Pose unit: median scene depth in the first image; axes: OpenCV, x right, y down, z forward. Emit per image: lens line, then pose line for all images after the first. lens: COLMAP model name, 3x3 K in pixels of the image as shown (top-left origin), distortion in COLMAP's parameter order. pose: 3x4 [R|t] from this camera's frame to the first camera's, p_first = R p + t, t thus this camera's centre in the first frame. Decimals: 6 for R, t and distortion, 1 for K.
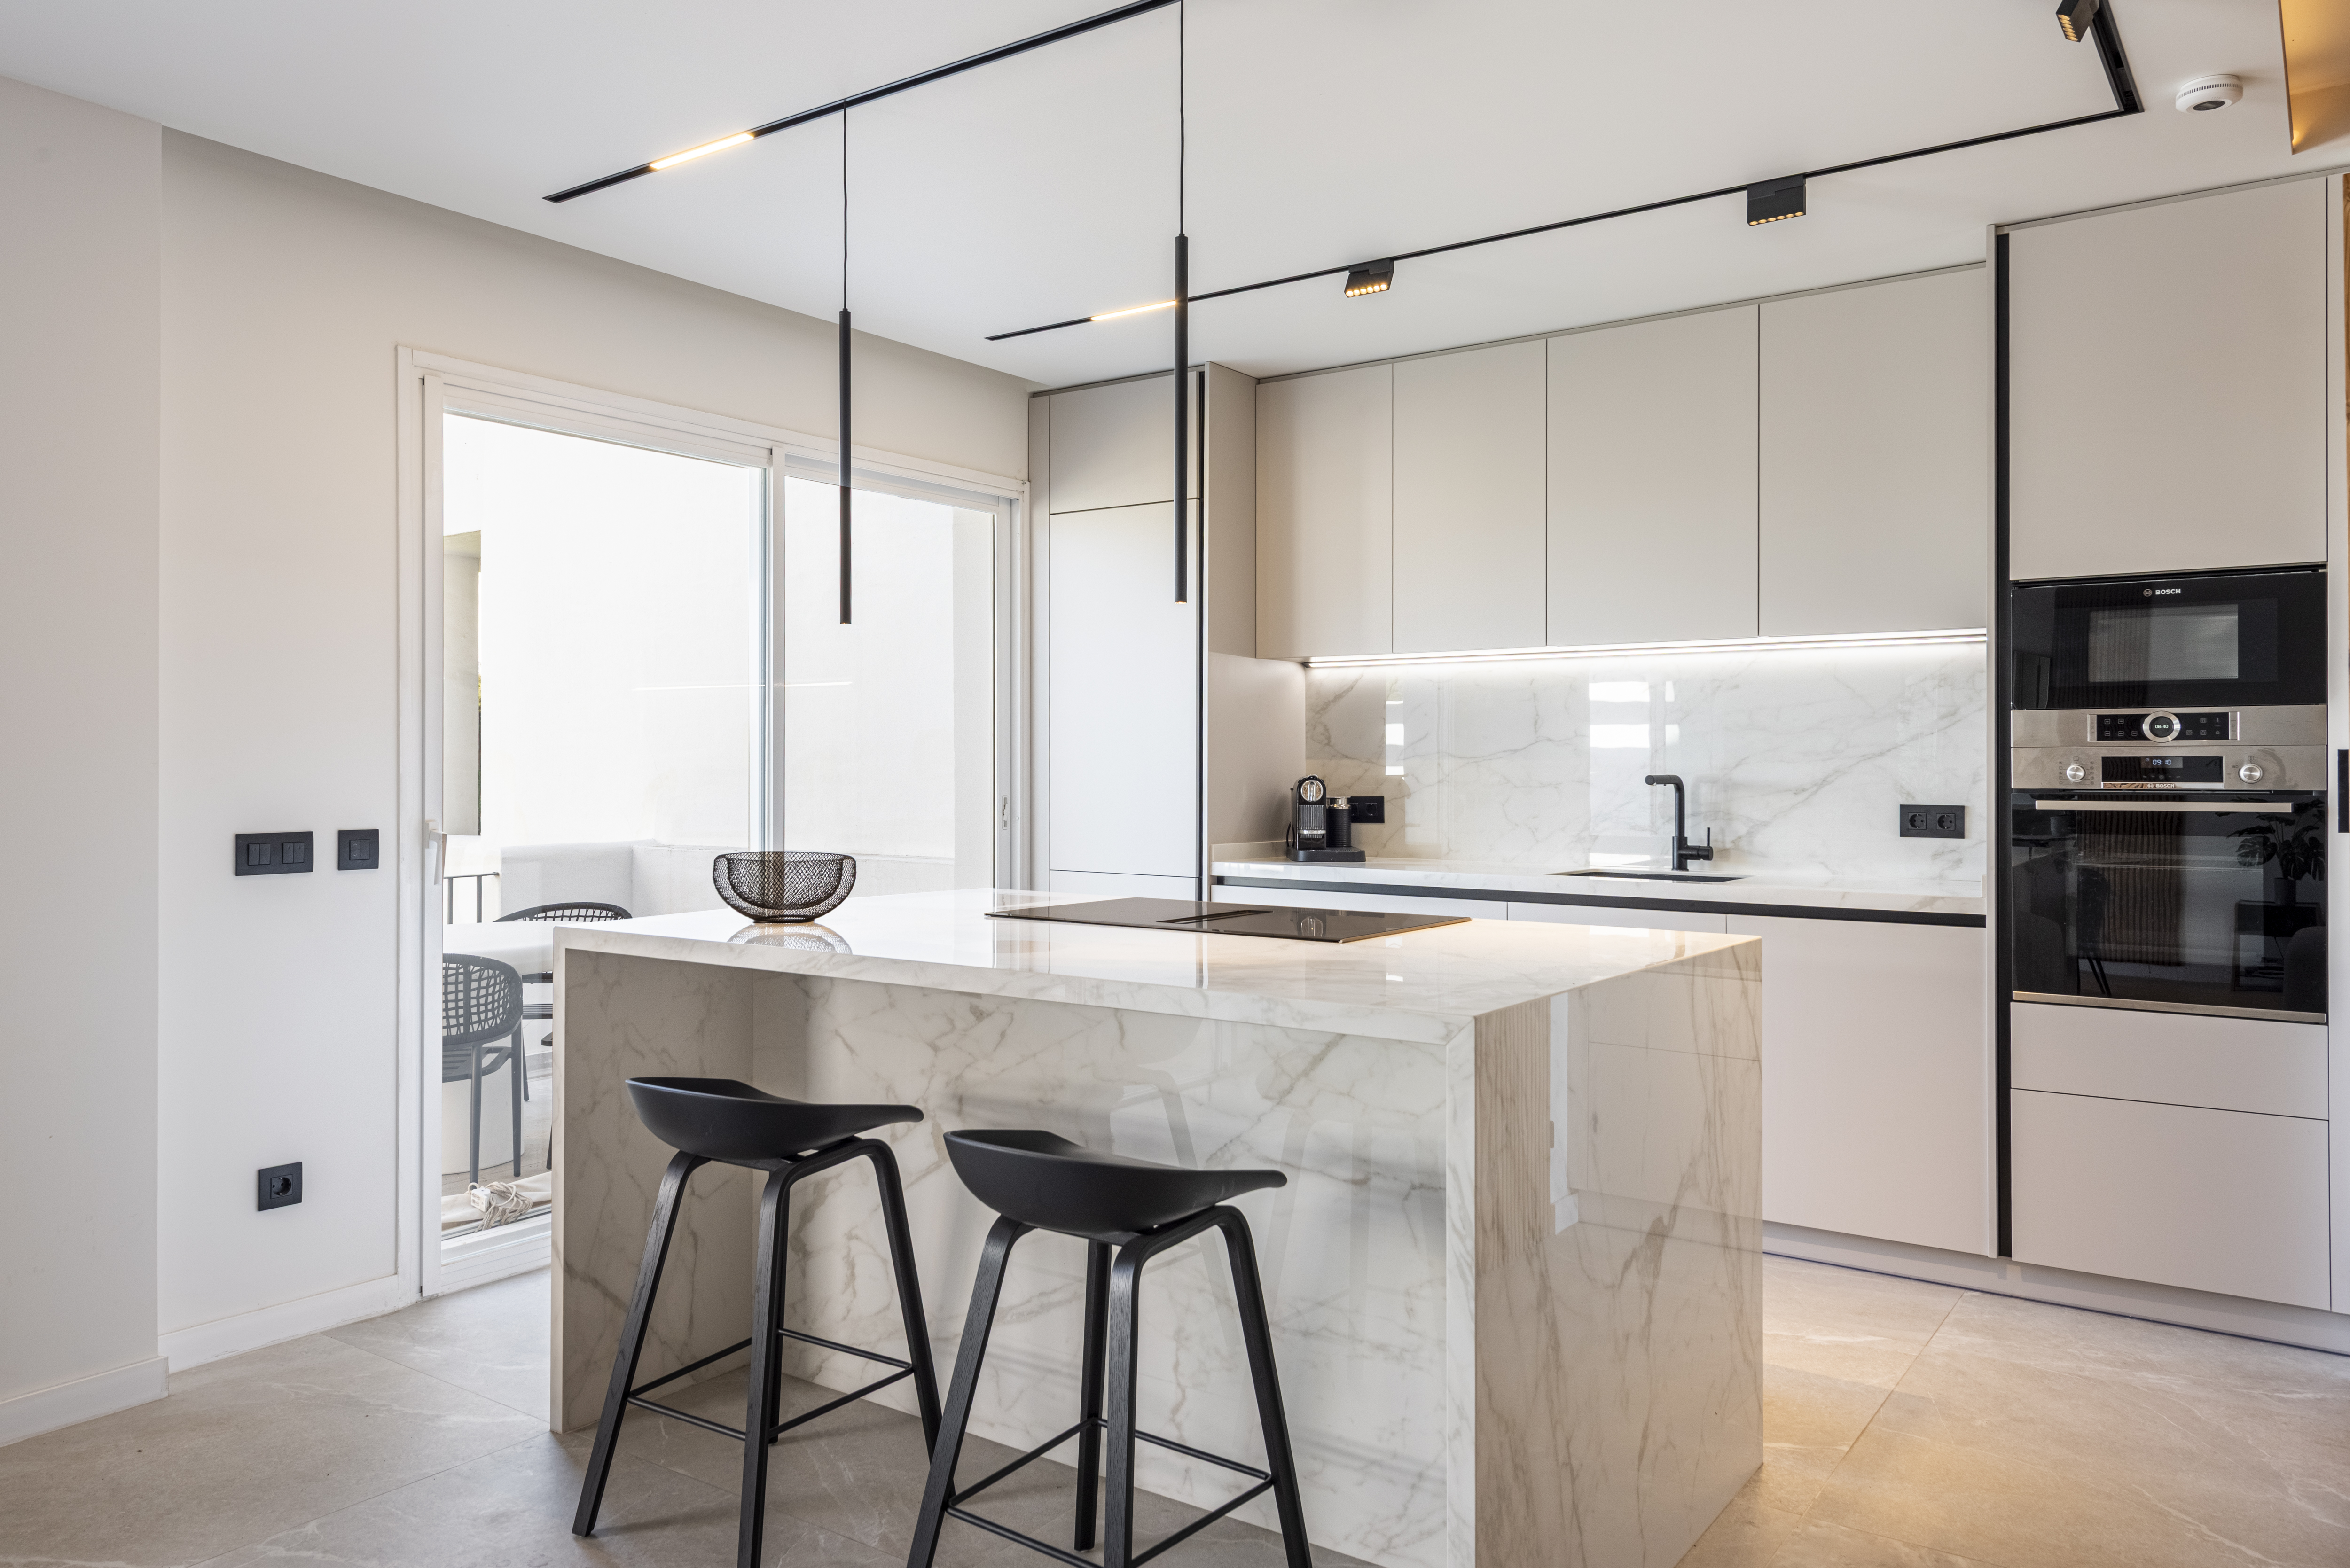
lens RADIAL K [[1577.1, 0, 1365.1], [0, 1577.1, 776.3], [0, 0, 1]] dist [0.016589, -0.008785]
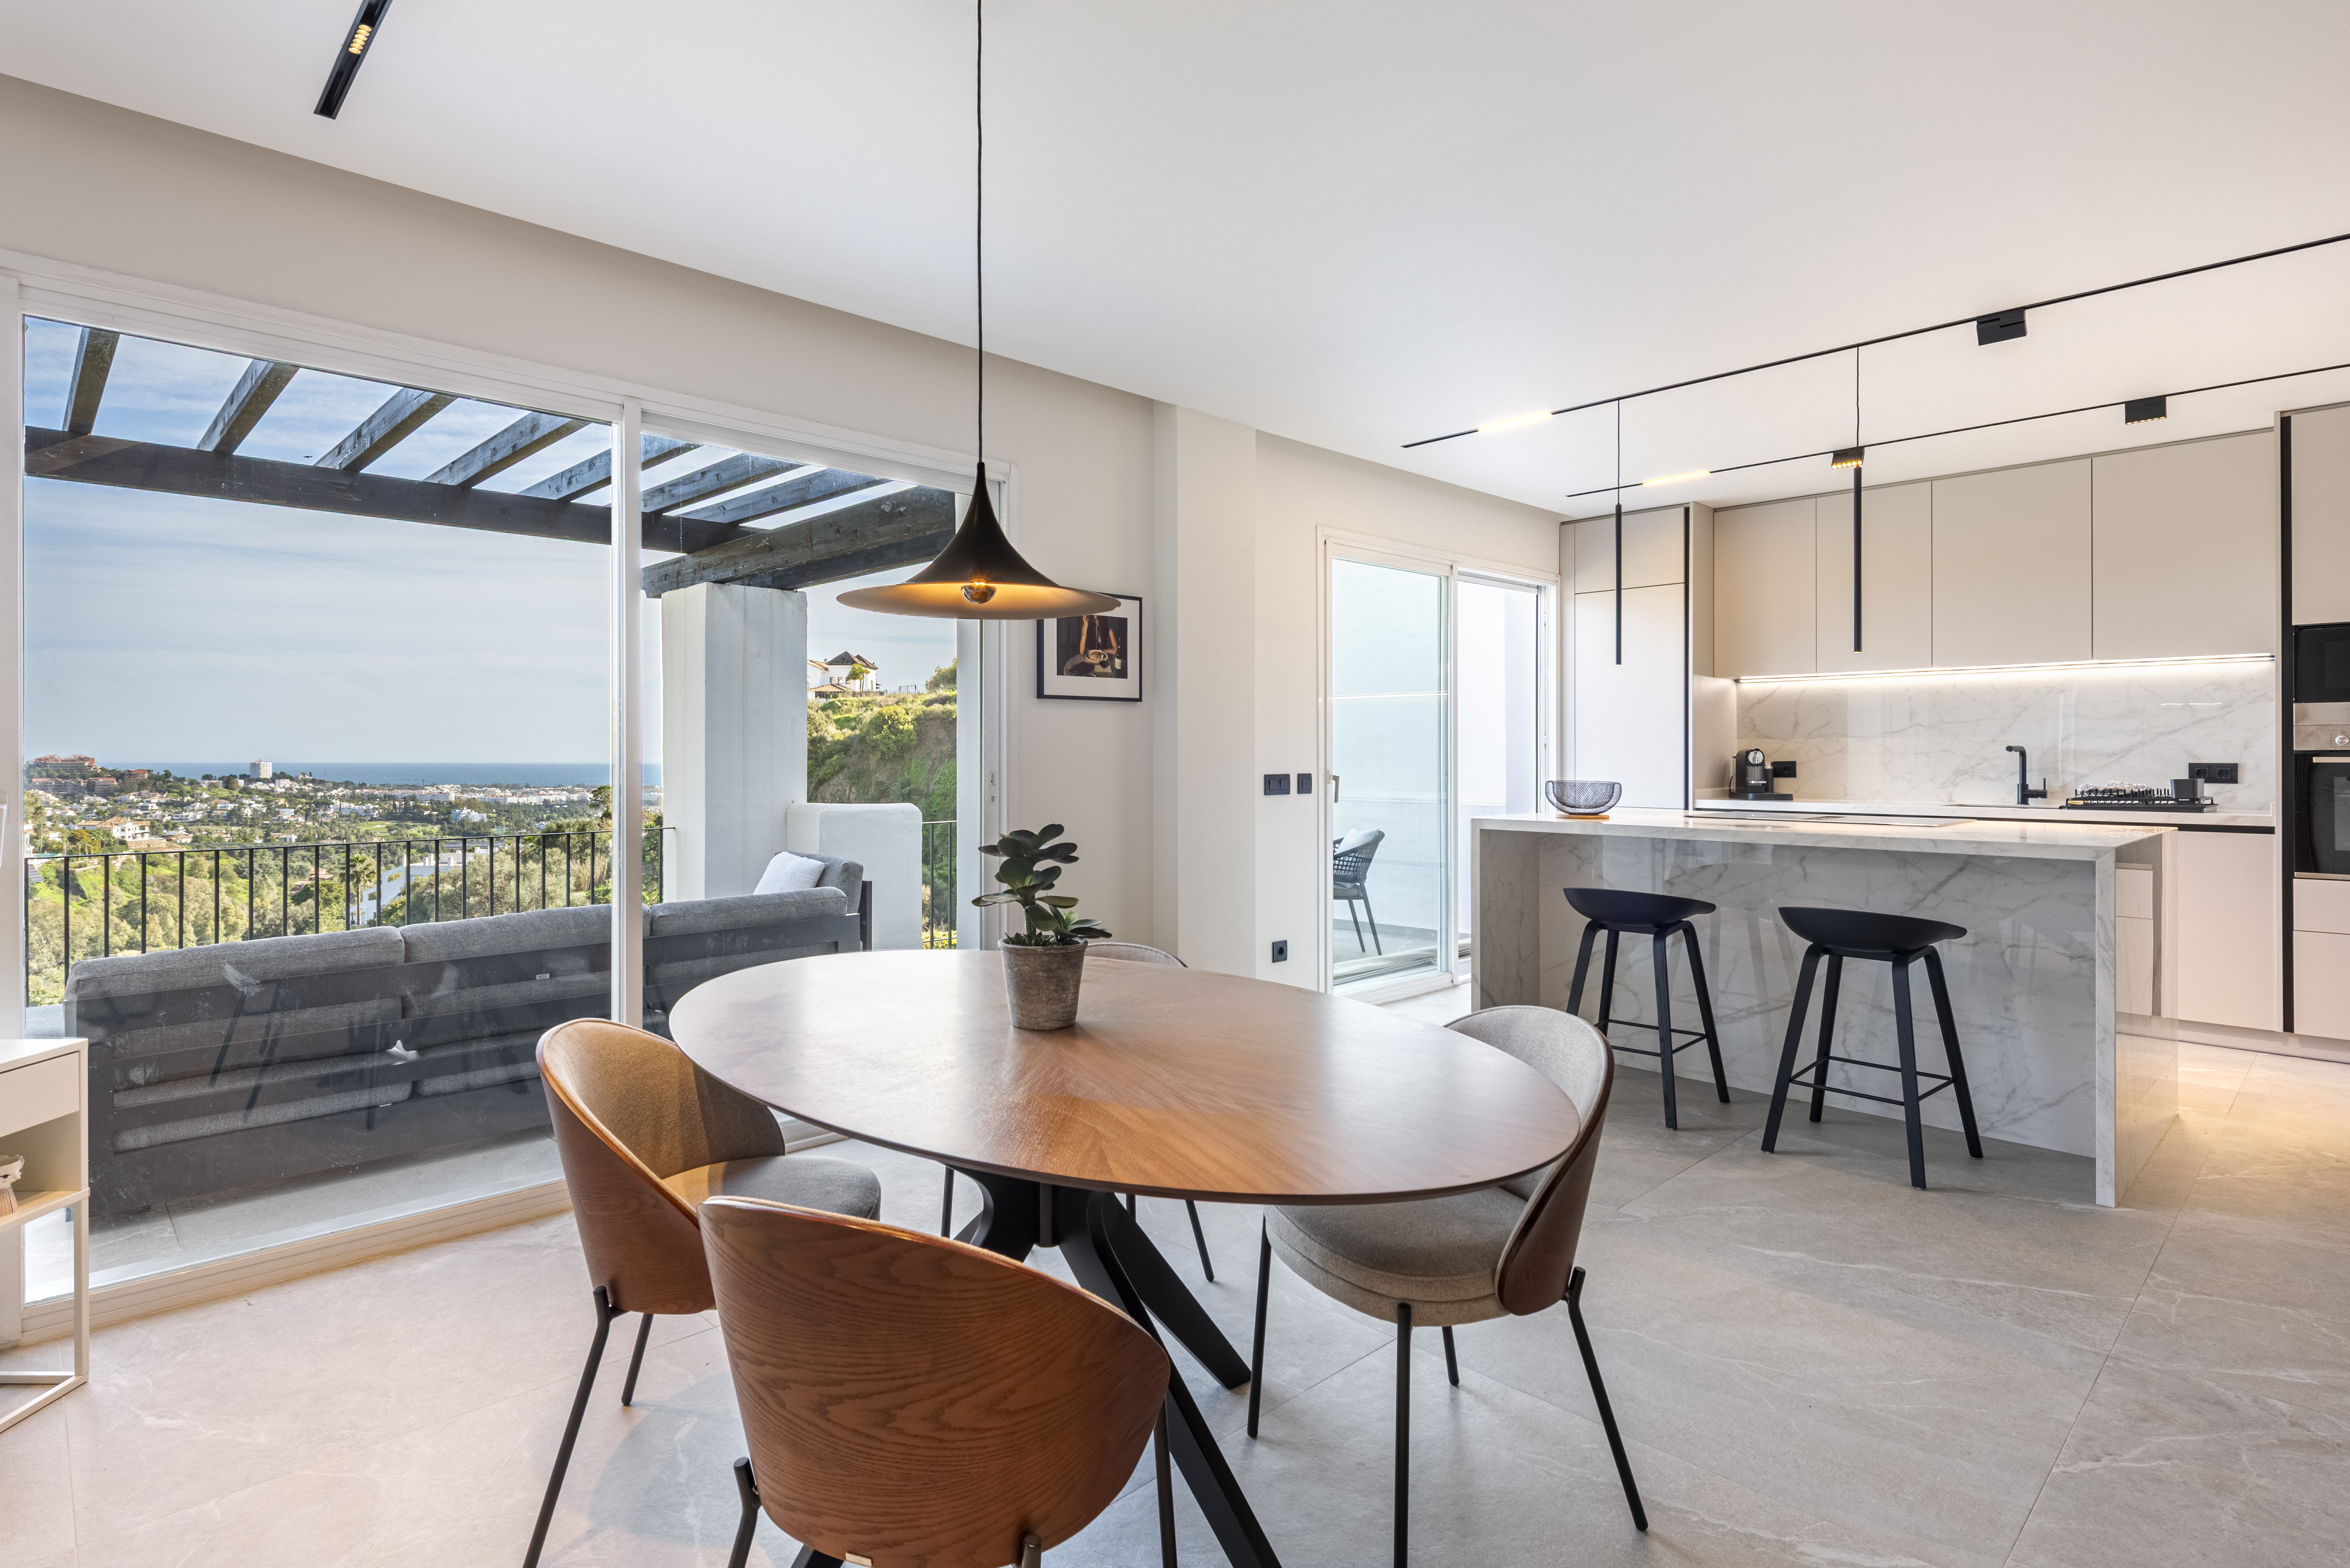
lens RADIAL K [[1204.7, 0, 1181.9], [0, 1204.7, 764.5], [0, 0, 1]] dist [-0.011582, -0.002536]
pose [[0.973234, -0.000291, -0.229816, -0.427869], [0.000127, 1.000000, -0.000729, 0.022980], [0.229817, 0.000680, 0.973234, -0.470086]]
